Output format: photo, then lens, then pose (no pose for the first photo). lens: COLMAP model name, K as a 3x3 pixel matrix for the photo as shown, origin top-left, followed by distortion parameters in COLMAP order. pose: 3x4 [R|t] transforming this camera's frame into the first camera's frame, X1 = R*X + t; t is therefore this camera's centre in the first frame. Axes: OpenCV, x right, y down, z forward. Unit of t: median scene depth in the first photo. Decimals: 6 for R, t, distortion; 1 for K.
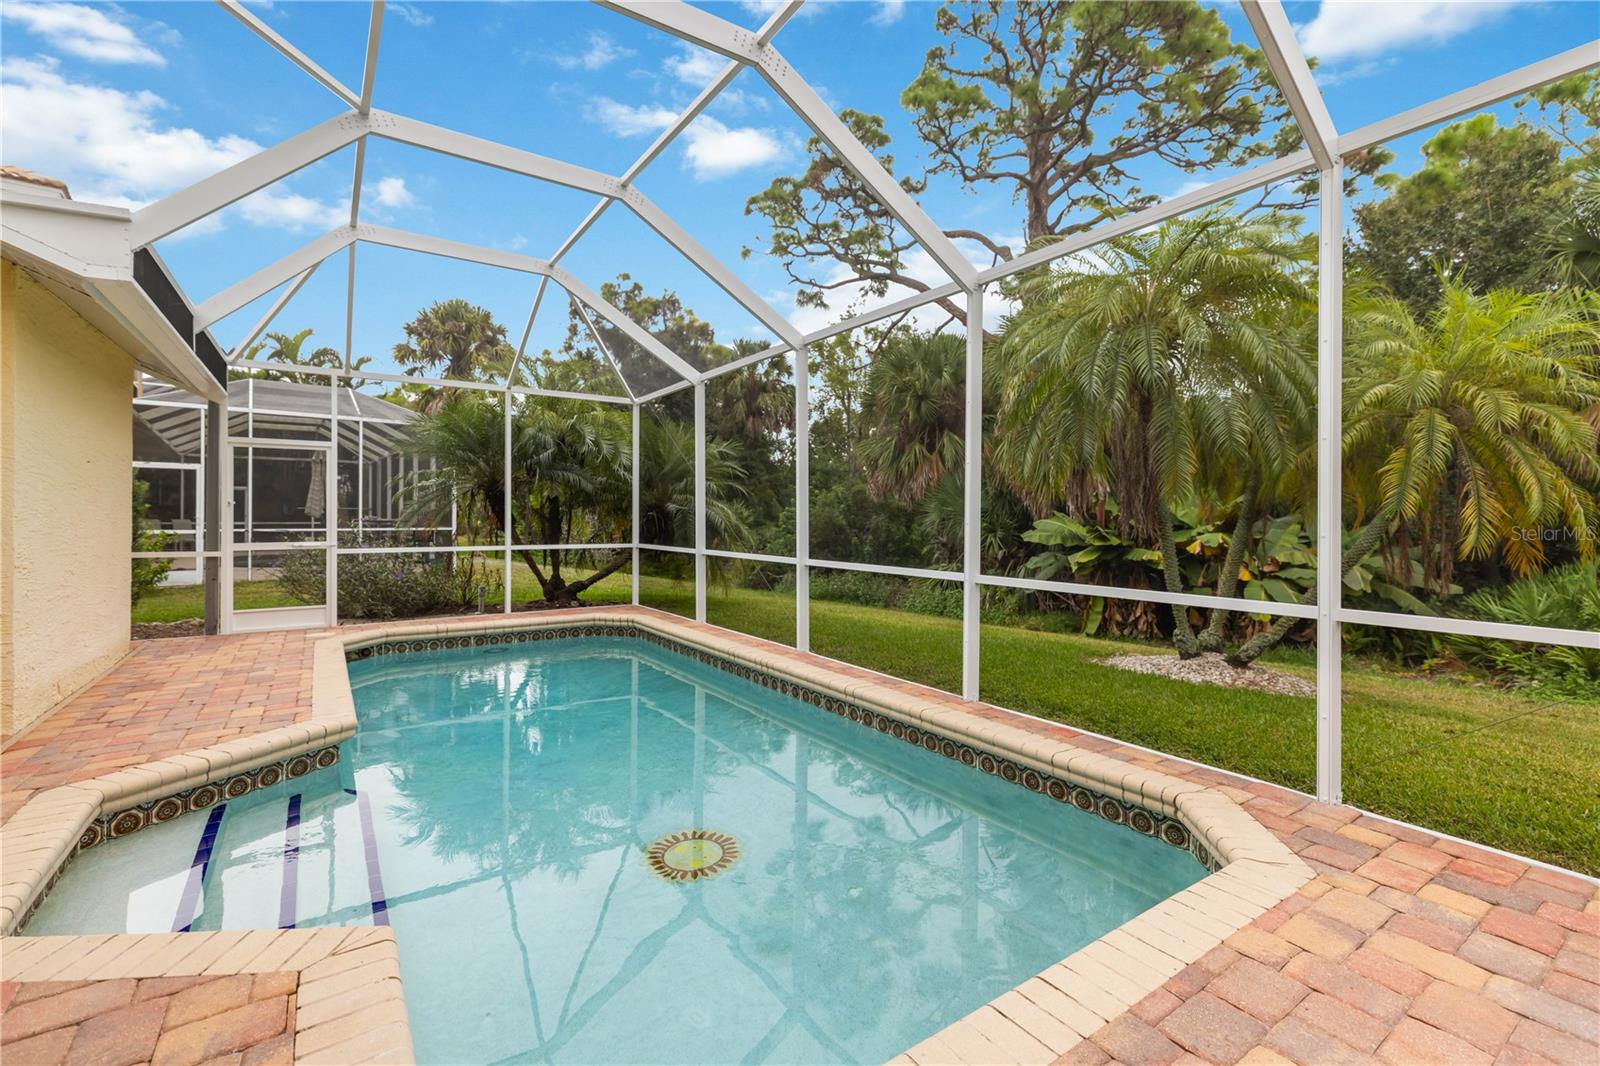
lens RADIAL K [[693.7, 0, 797.8], [0, 693.7, 516.6], [0, 0, 1]] dist [0.000905, 0.000539]
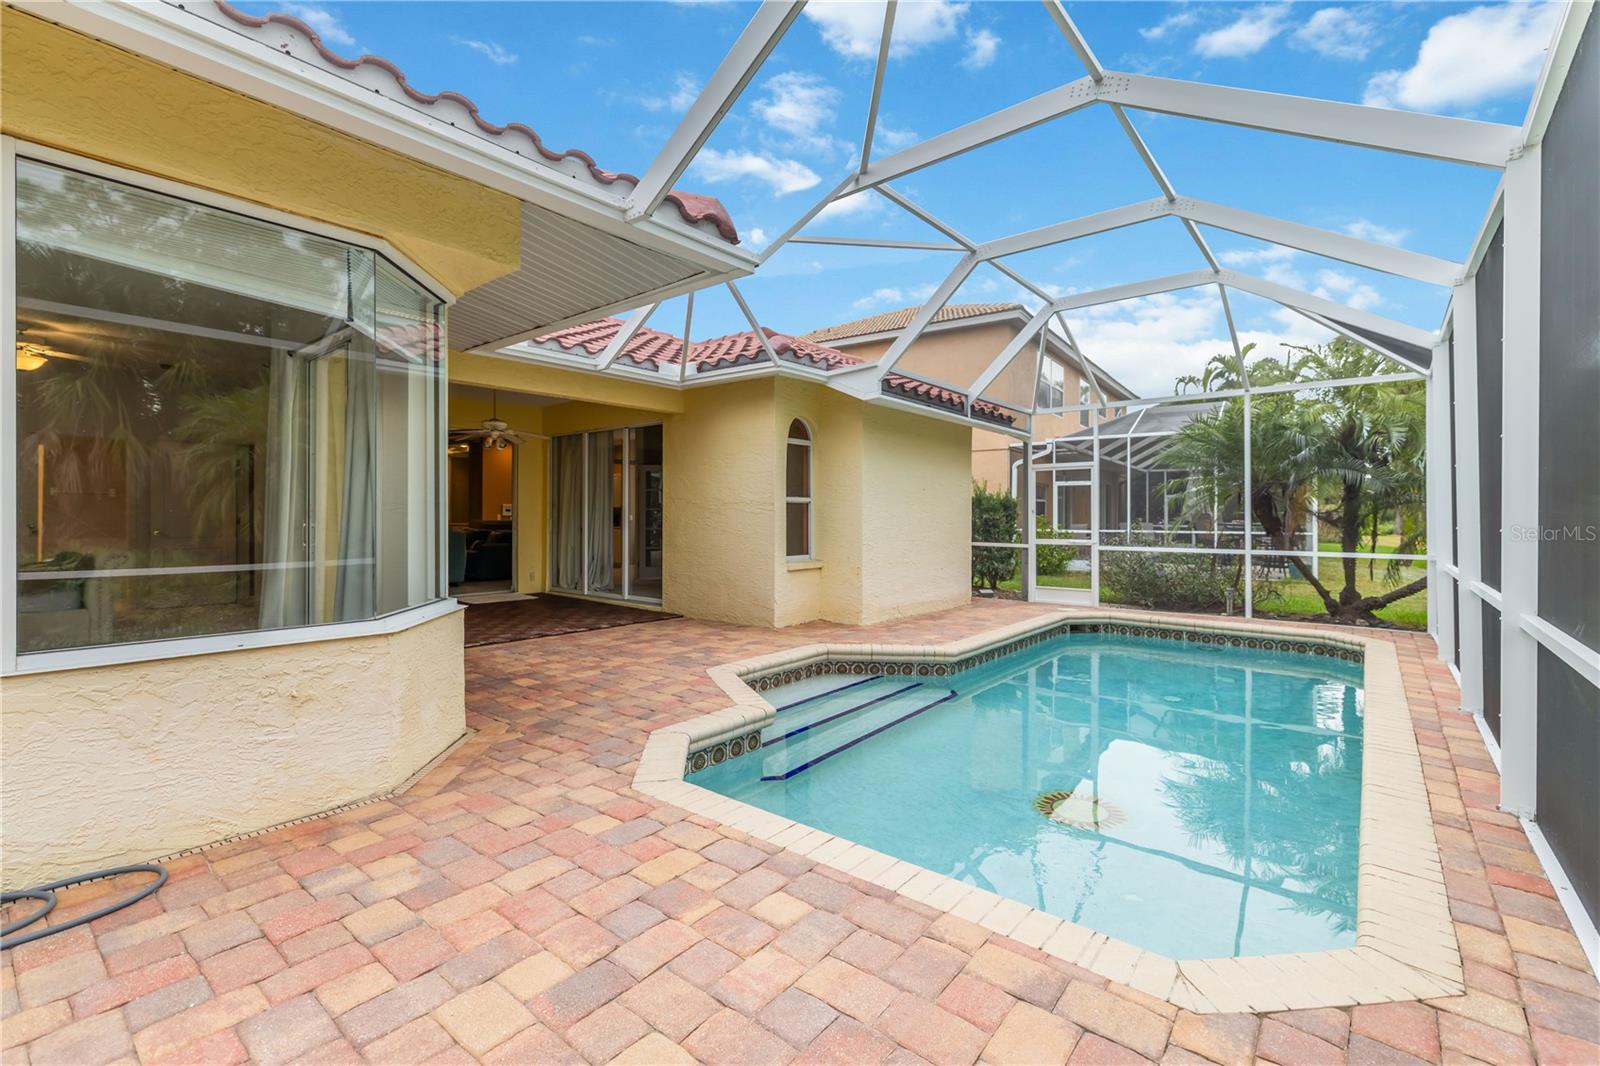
lens RADIAL K [[693.7, 0, 800.7], [0, 693.7, 542.9], [0, 0, 1]] dist [0.000905, 0.000539]
pose [[0.286837, 0.032246, -0.957437, 0.494070], [-0.000534, 0.999439, 0.033500, -0.001527], [0.957979, -0.009097, 0.286693, 0.148844]]
